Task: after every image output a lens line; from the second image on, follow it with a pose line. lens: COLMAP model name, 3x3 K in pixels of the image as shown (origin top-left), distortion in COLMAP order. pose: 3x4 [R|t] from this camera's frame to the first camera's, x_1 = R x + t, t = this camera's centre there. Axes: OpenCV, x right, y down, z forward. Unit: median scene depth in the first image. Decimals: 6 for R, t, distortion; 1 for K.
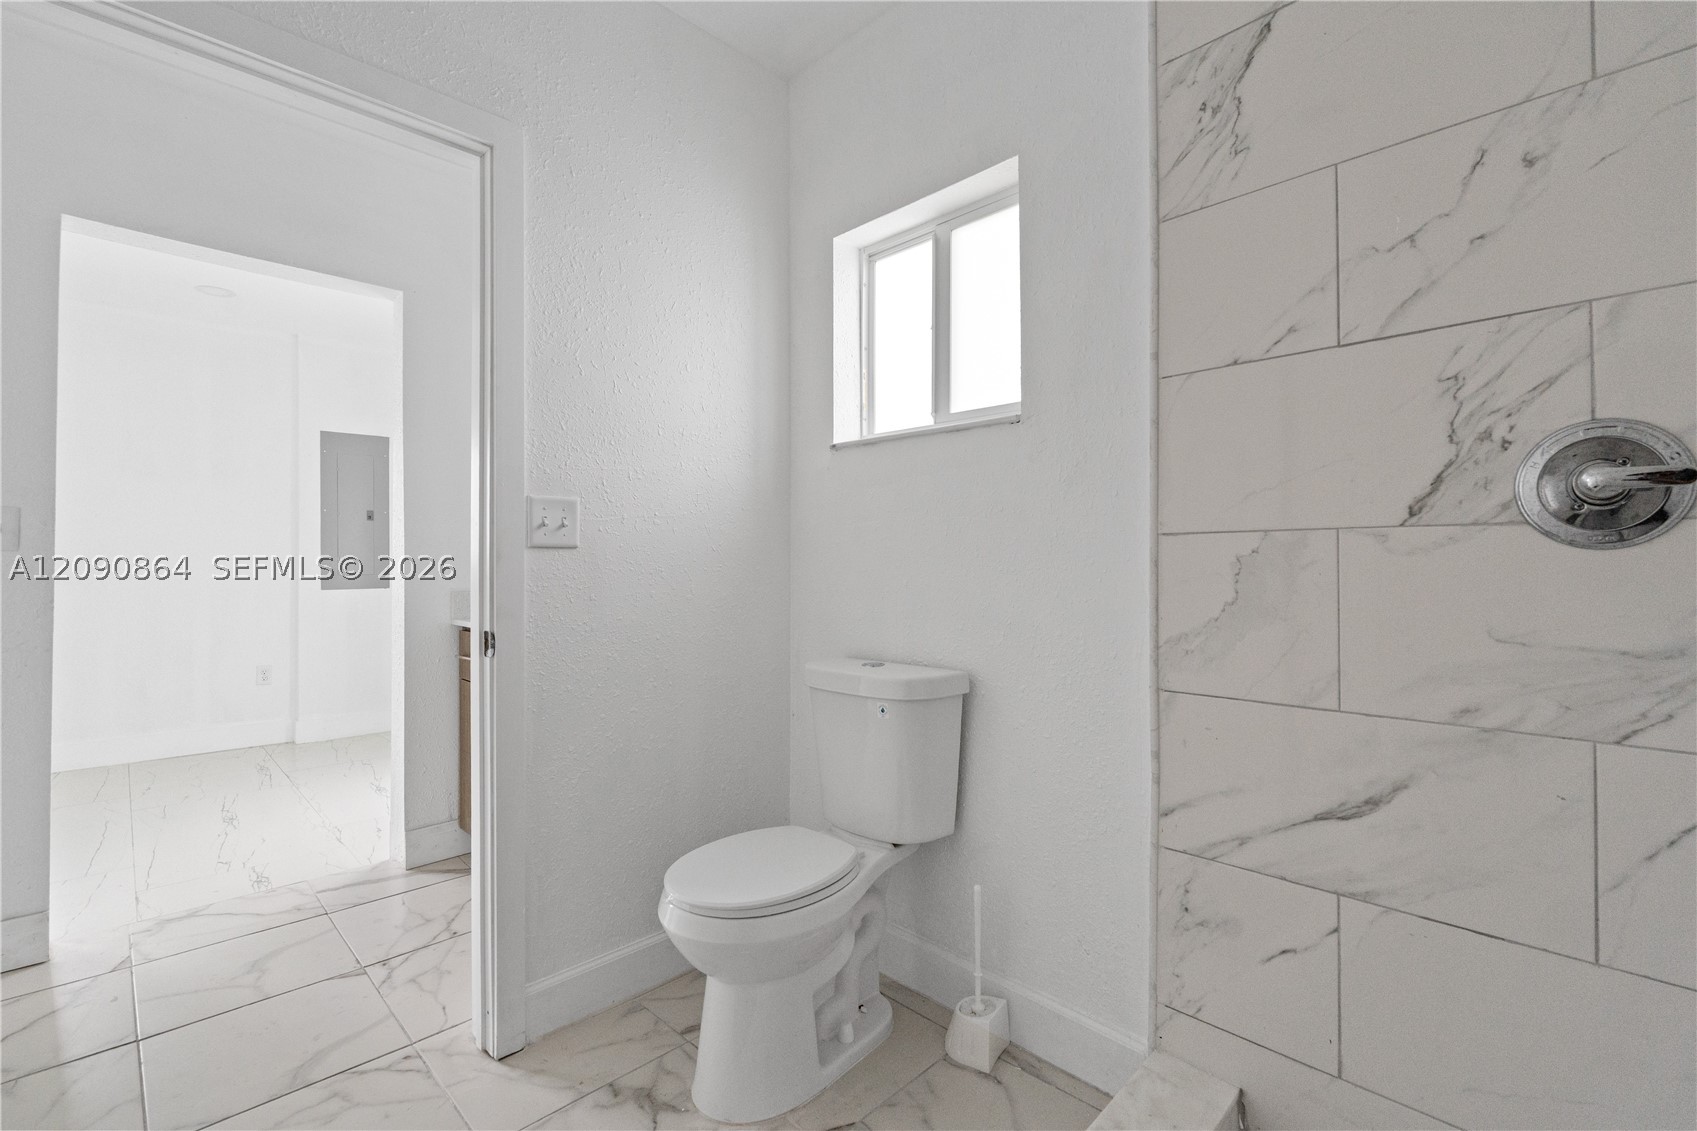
lens RADIAL K [[750.4, 0, 848.5], [0, 750.4, 565.5], [0, 0, 1]] dist [-0.013920, -0.000477]
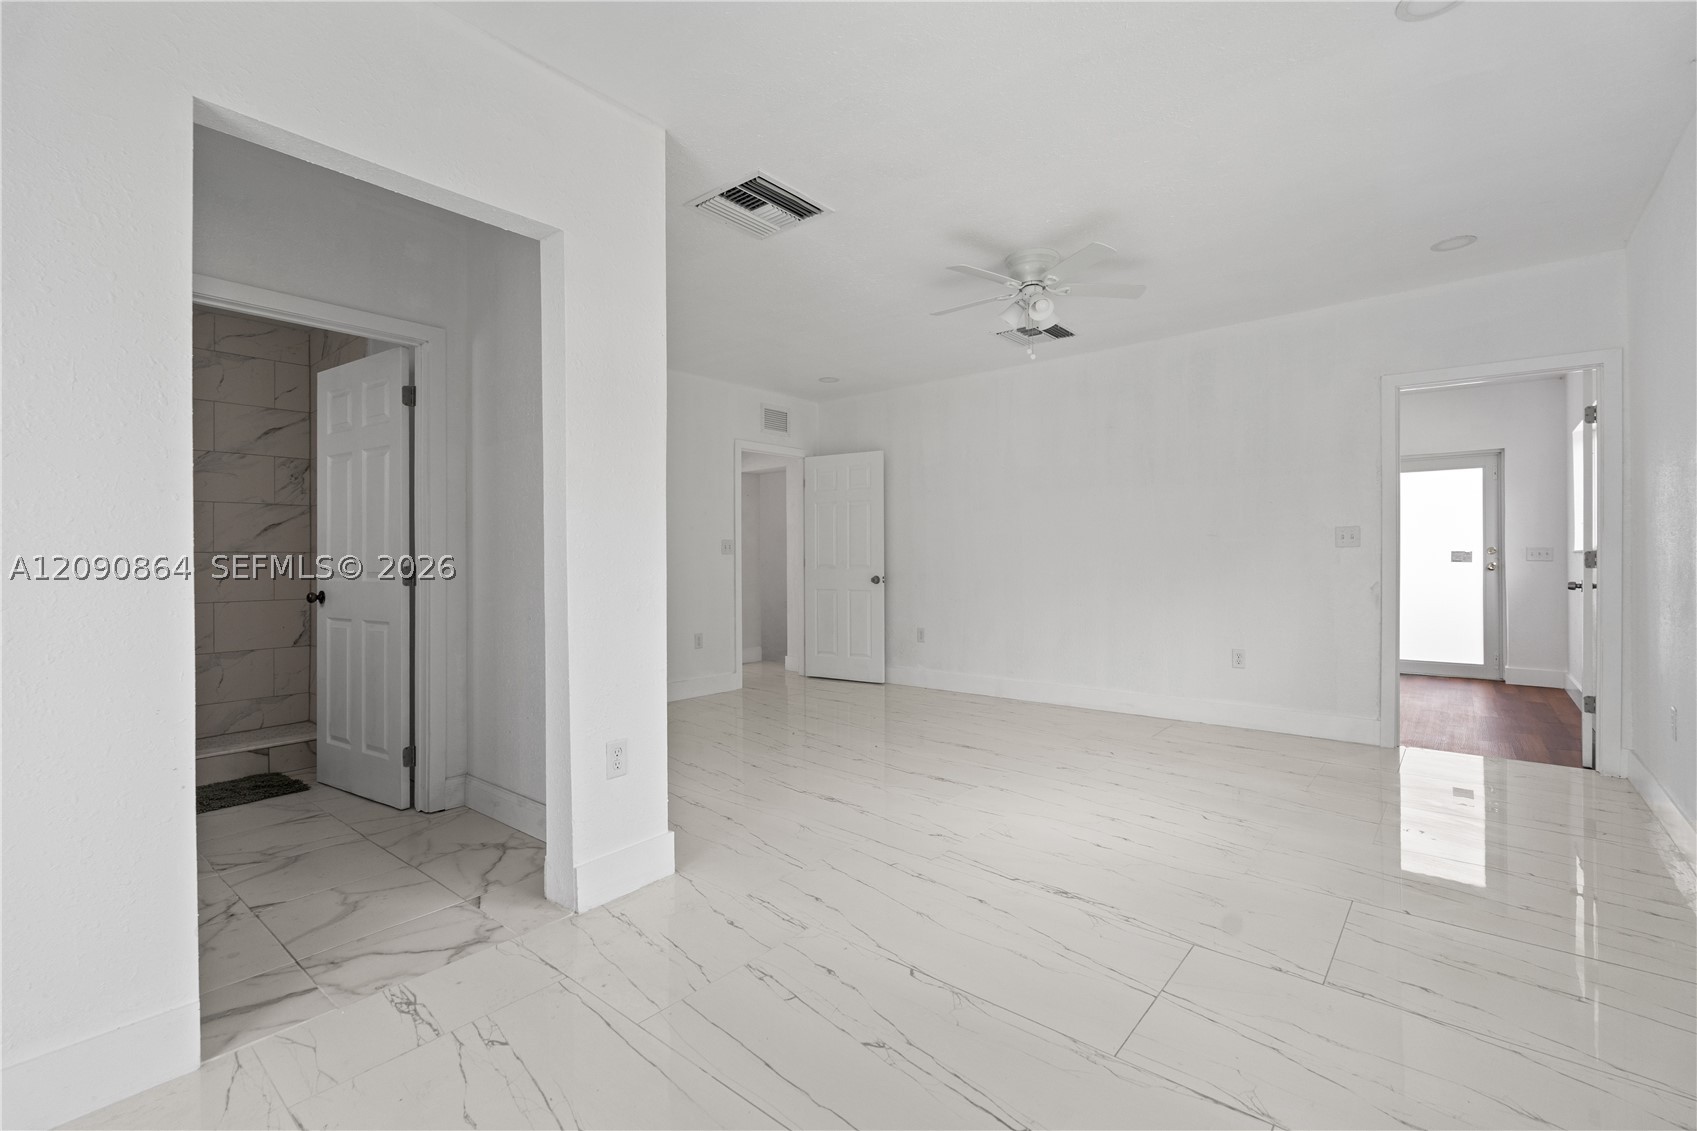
lens RADIAL K [[748.6, 0, 851.2], [0, 748.6, 558.9], [0, 0, 1]] dist [-0.003994, -0.000324]
pose [[-0.995521, 0.004748, -0.094423, -2.113317], [0.005252, 0.999973, -0.005090, 0.013958], [0.094397, -0.005563, -0.995519, 3.220029]]
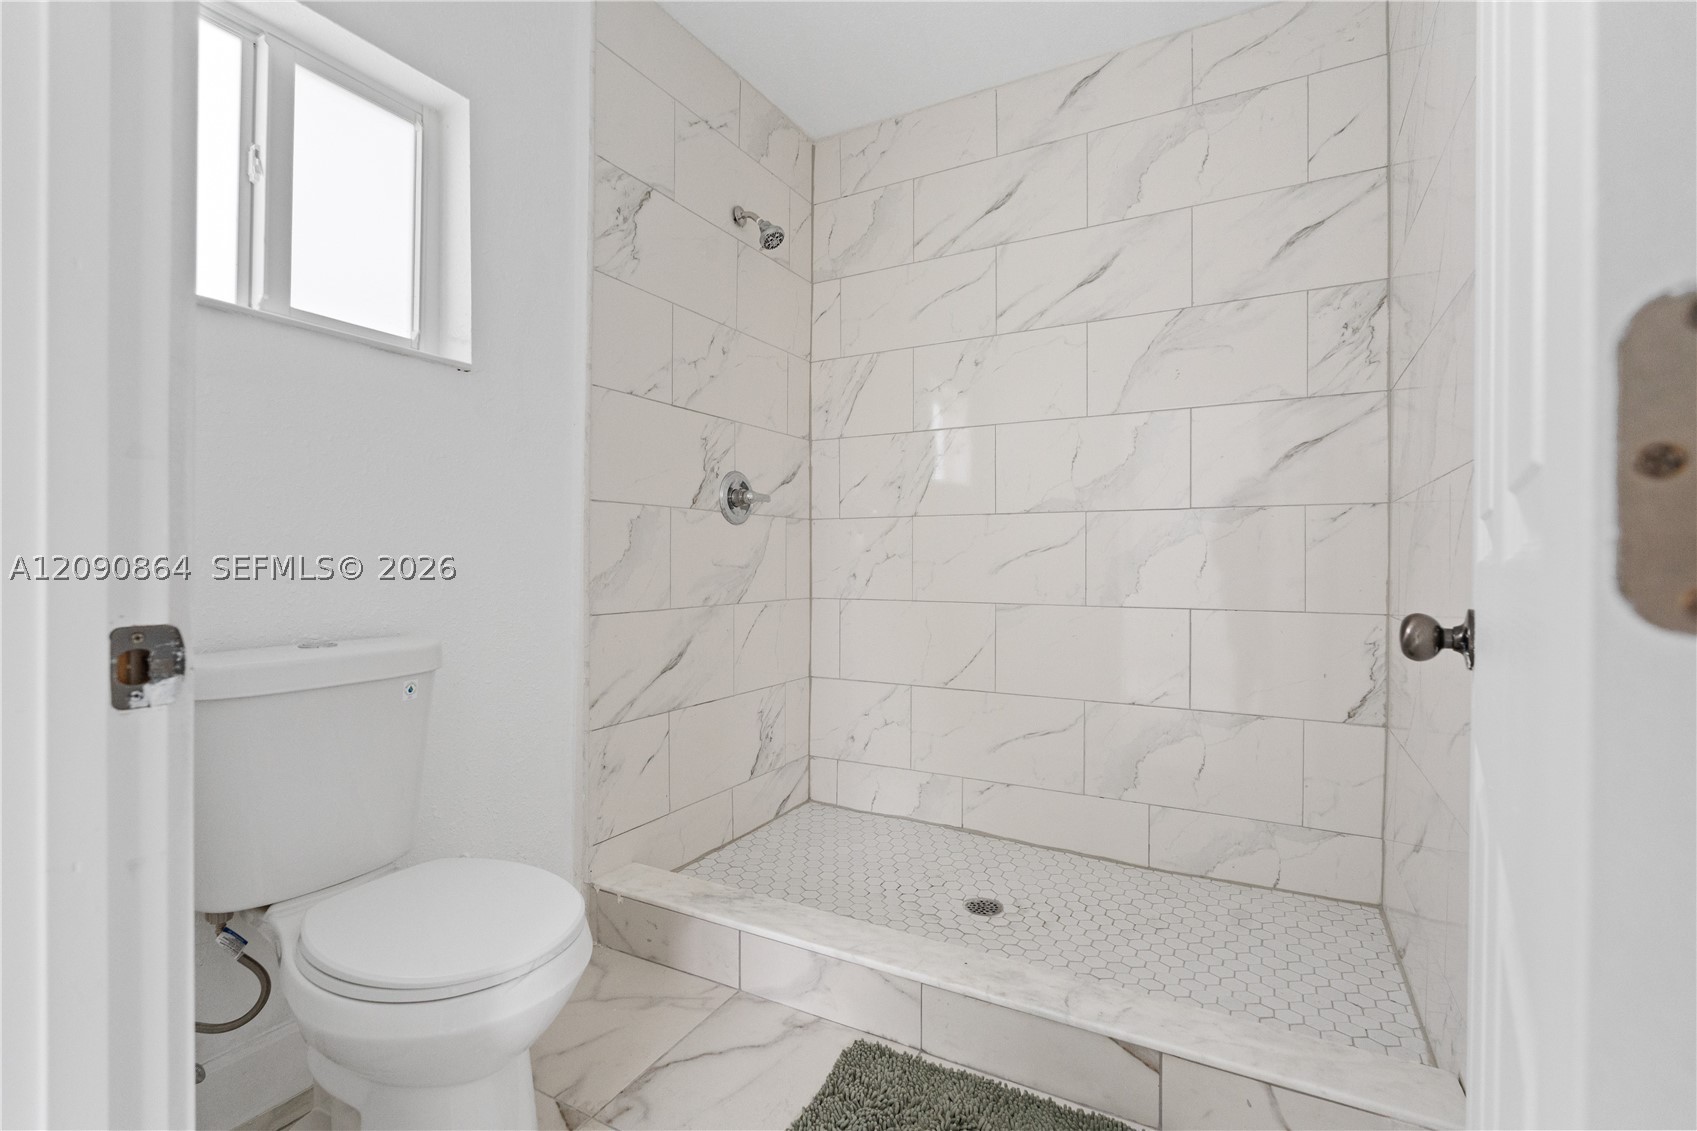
lens RADIAL K [[750.4, 0, 848.5], [0, 750.4, 565.5], [0, 0, 1]] dist [-0.013920, -0.000477]
pose [[-0.283867, -0.006824, 0.958839, -1.030927], [-0.003309, 0.999976, 0.006137, 0.068057], [-0.958858, -0.001431, -0.283883, 0.954236]]
